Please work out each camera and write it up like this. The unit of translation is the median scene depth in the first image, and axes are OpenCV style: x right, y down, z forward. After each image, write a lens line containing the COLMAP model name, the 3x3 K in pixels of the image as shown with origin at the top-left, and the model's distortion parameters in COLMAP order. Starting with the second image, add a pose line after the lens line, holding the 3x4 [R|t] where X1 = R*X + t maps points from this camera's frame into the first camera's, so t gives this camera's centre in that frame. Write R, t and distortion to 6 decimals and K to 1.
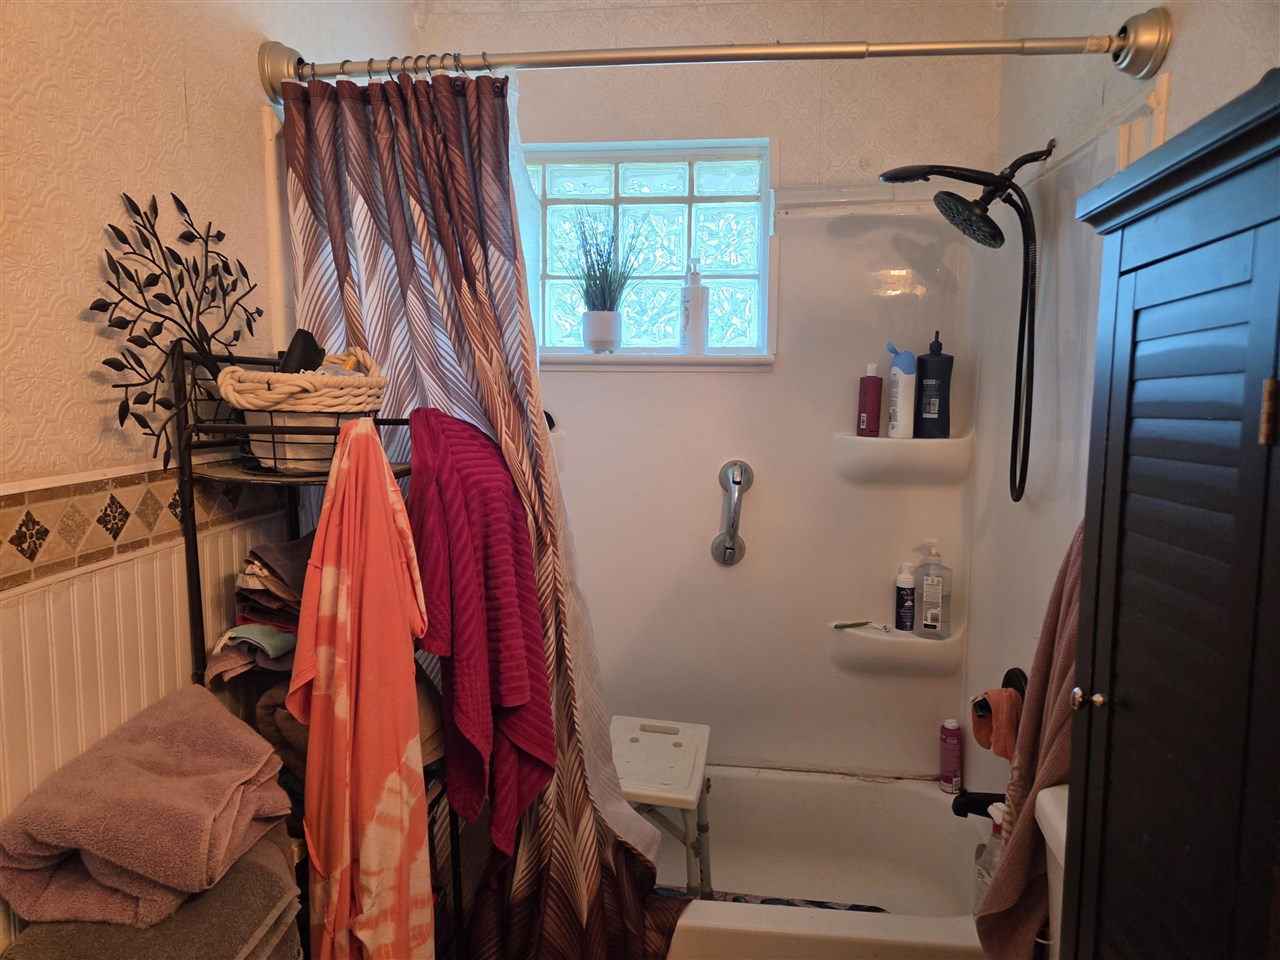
lens RADIAL K [[855.5, 0, 634.0], [0, 855.5, 479.8], [0, 0, 1]] dist [0.055984, -0.040671]
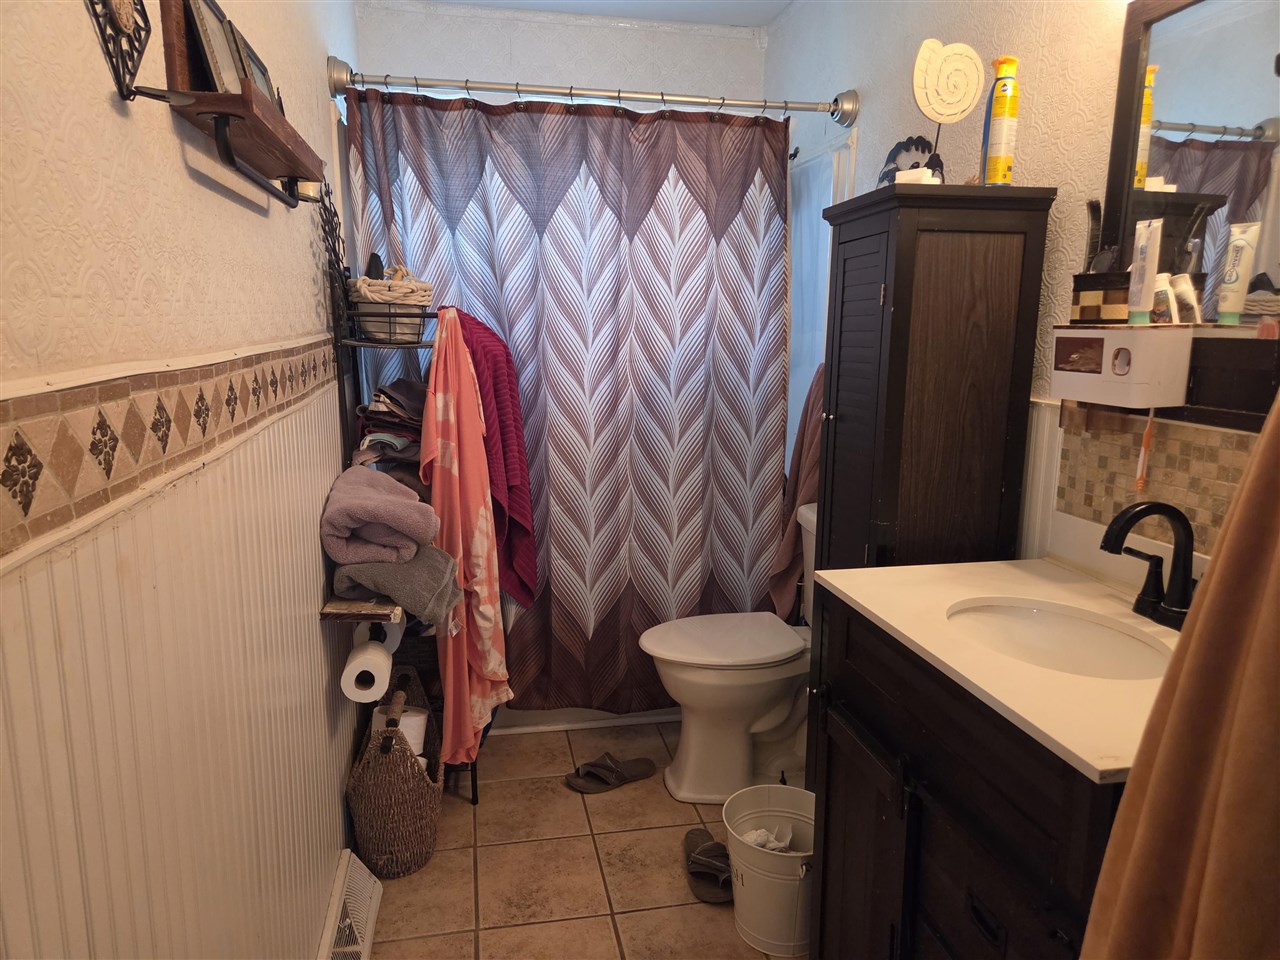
lens RADIAL K [[855.5, 0, 641.1], [0, 855.5, 483.1], [0, 0, 1]] dist [0.055984, -0.040671]
pose [[0.954601, -0.053706, 0.293005, -0.450150], [0.027414, 0.995278, 0.093114, 0.122139], [-0.296622, -0.080854, 0.951566, -0.750071]]
